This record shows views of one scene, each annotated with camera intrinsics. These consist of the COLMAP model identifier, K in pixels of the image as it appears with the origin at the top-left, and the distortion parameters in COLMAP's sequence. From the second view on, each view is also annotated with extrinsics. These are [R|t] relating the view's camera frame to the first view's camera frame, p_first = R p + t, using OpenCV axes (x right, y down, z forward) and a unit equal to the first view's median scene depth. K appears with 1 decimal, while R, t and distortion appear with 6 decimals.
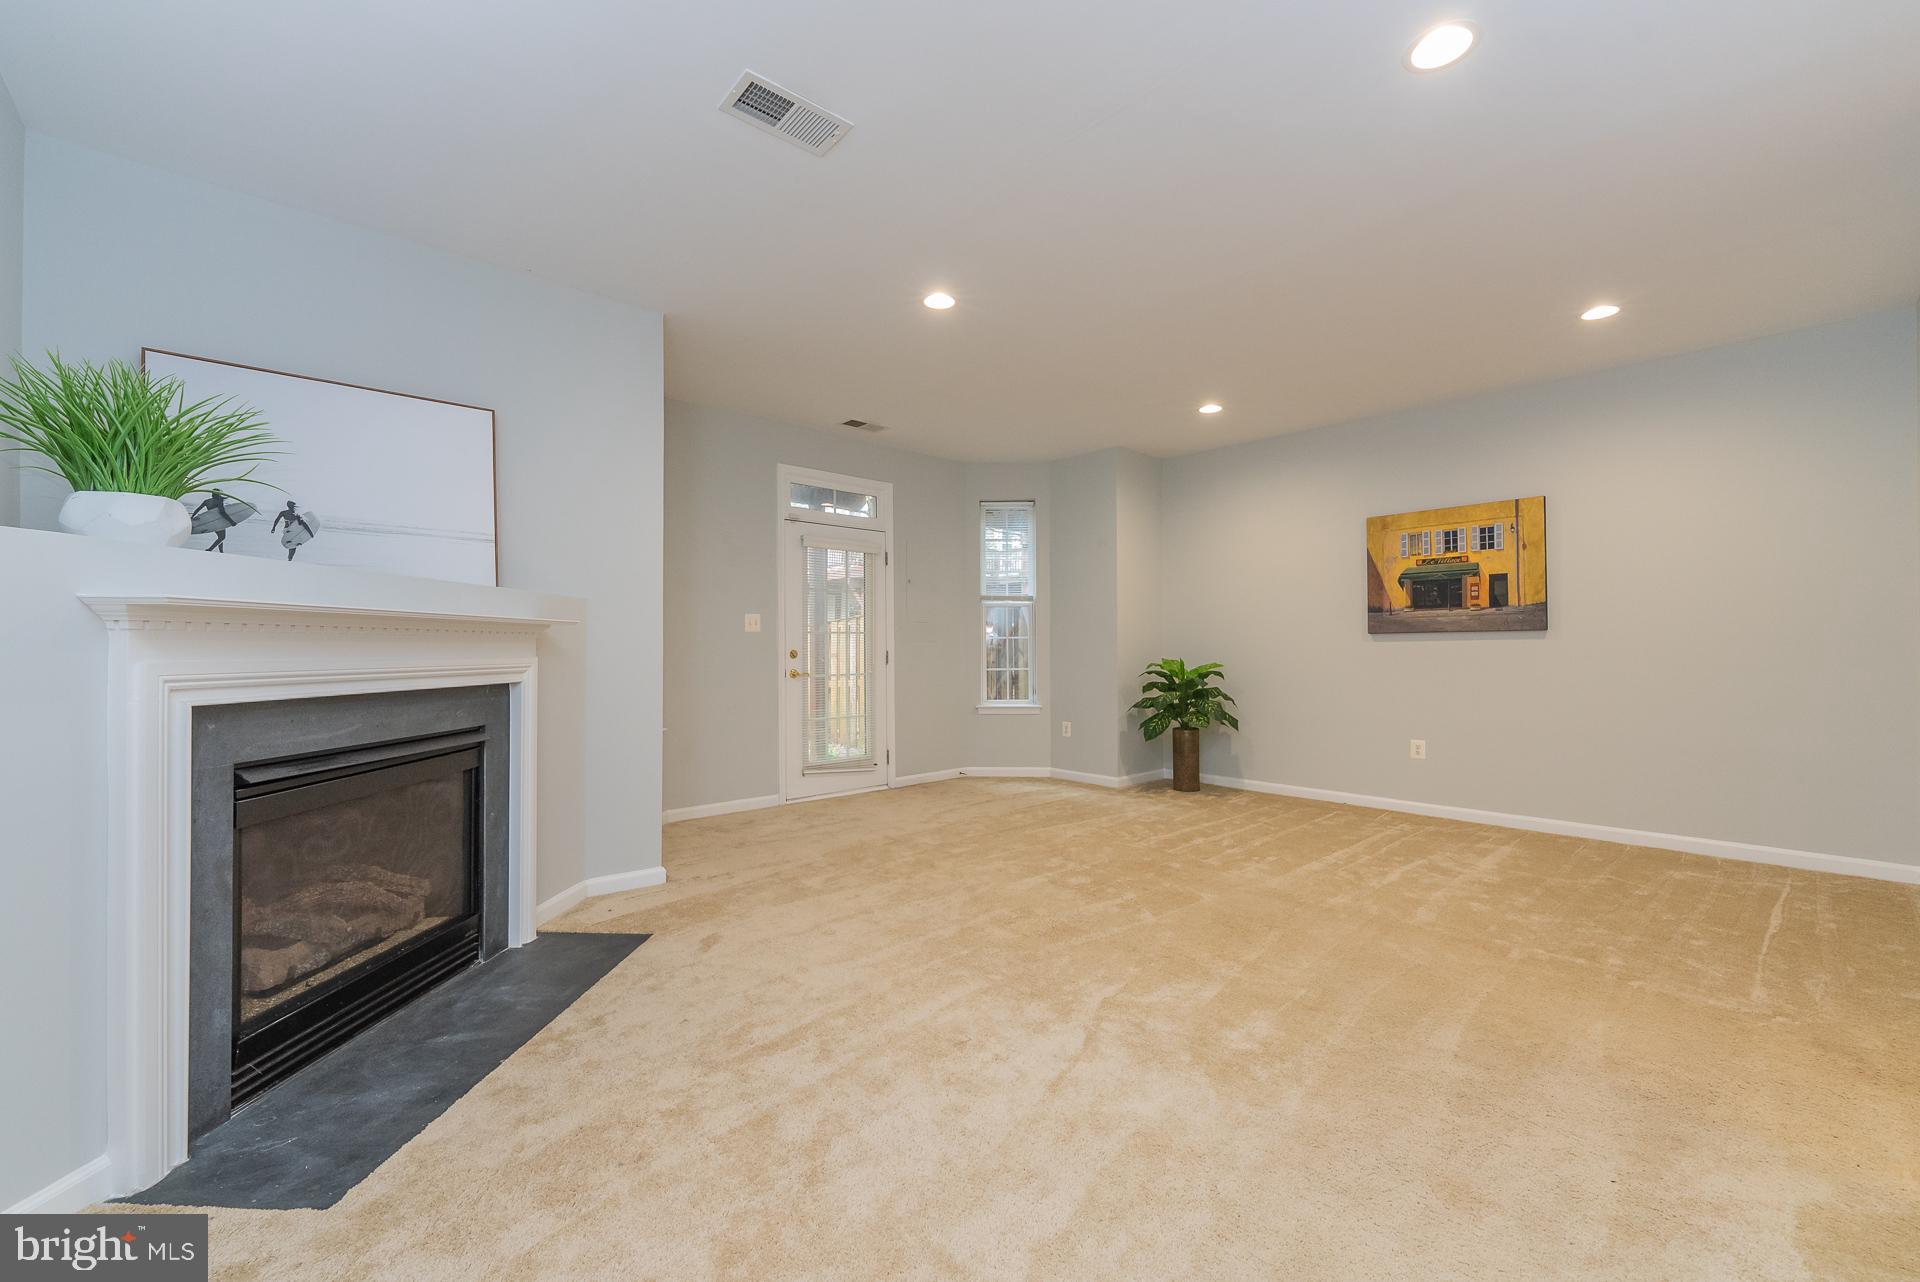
lens RADIAL K [[777.1, 0, 961.6], [0, 777.1, 648.0], [0, 0, 1]] dist [-0.000620, -0.000807]
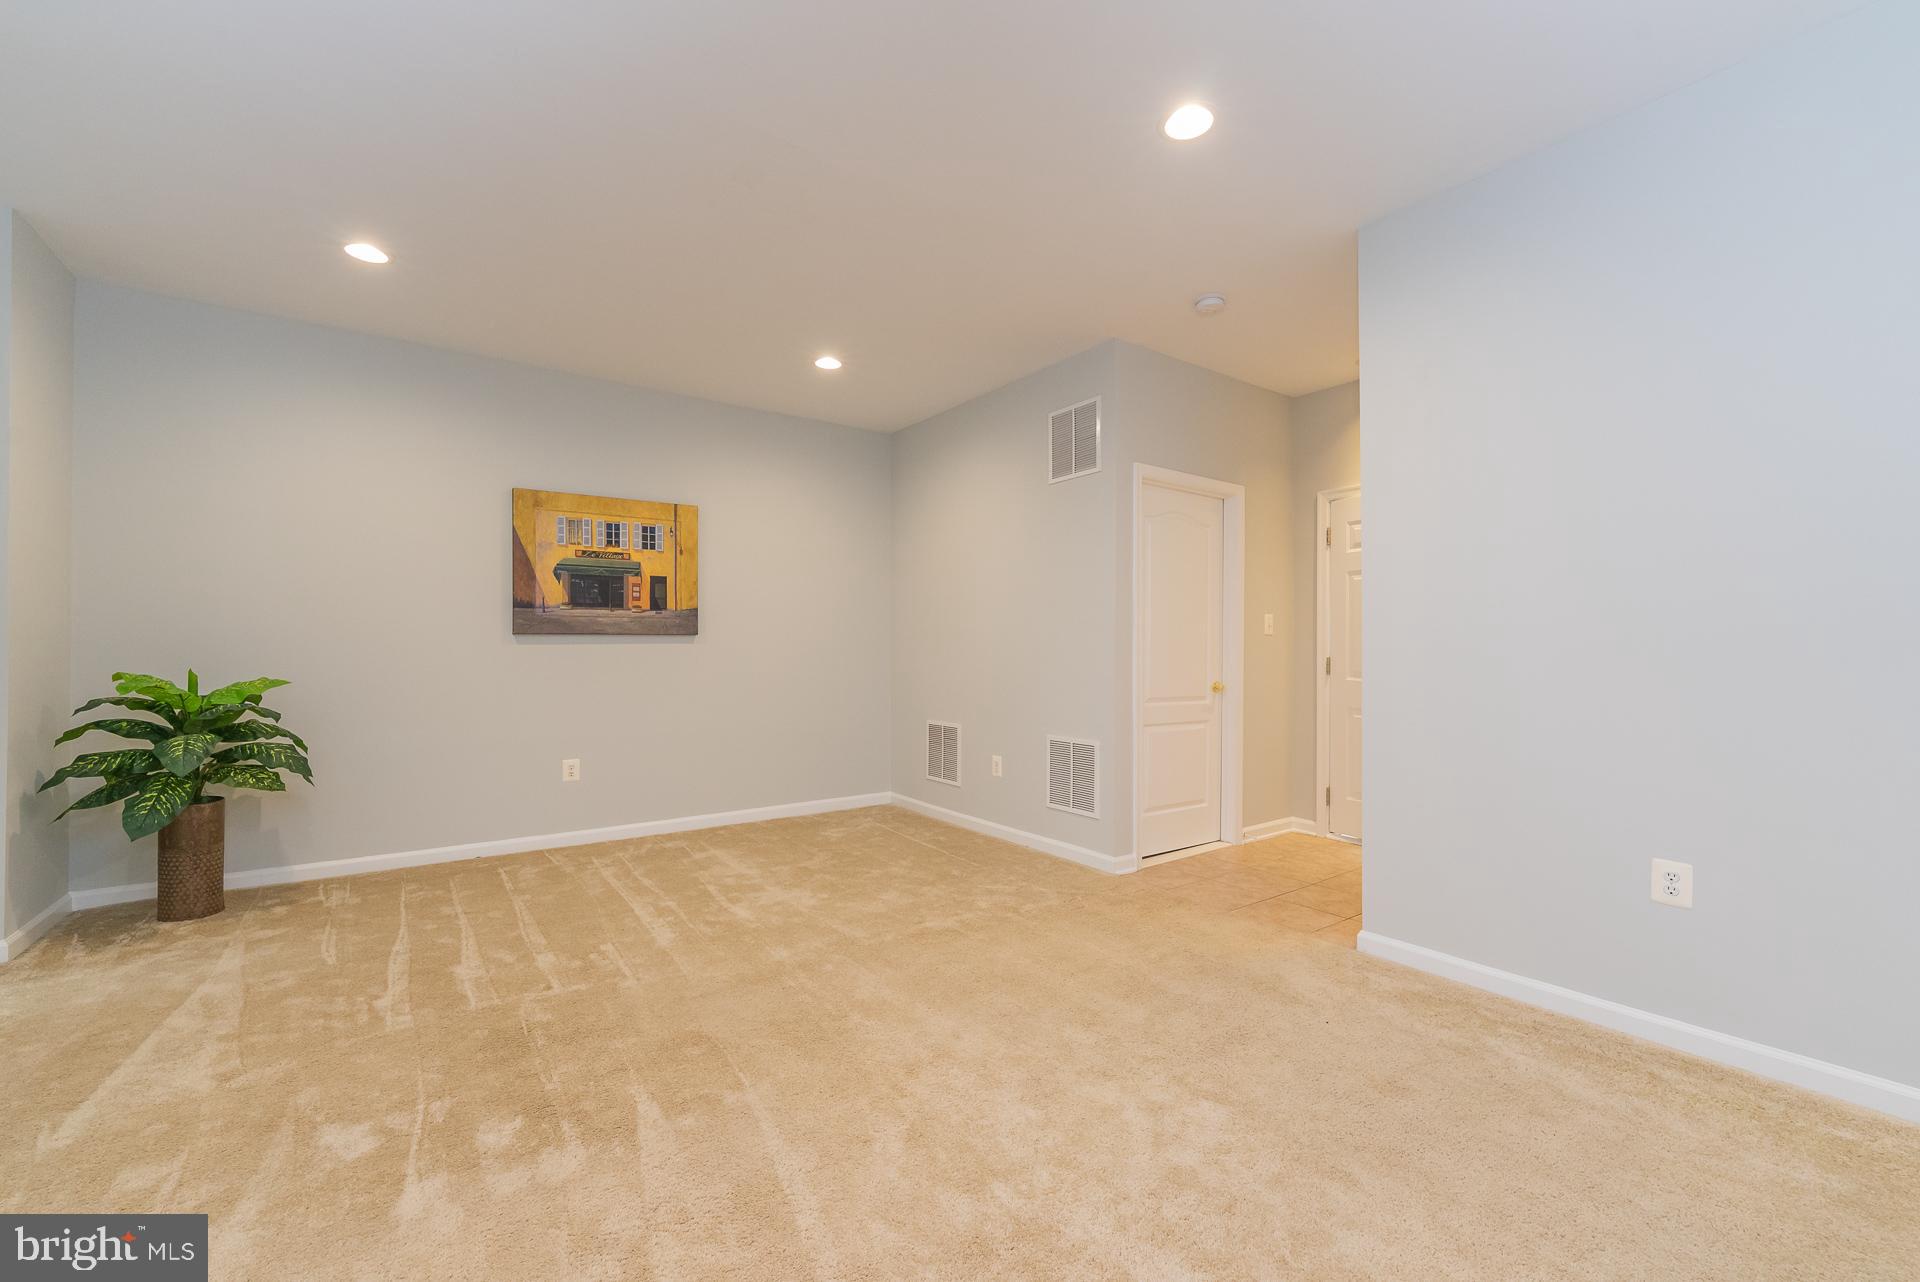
lens RADIAL K [[777.1, 0, 961.8], [0, 777.1, 642.6], [0, 0, 1]] dist [-0.000620, -0.000807]
pose [[0.119584, 0.010318, 0.992770, -0.218912], [-0.002294, 0.999946, -0.010116, -0.002943], [-0.992821, -0.001068, 0.119601, 0.475598]]
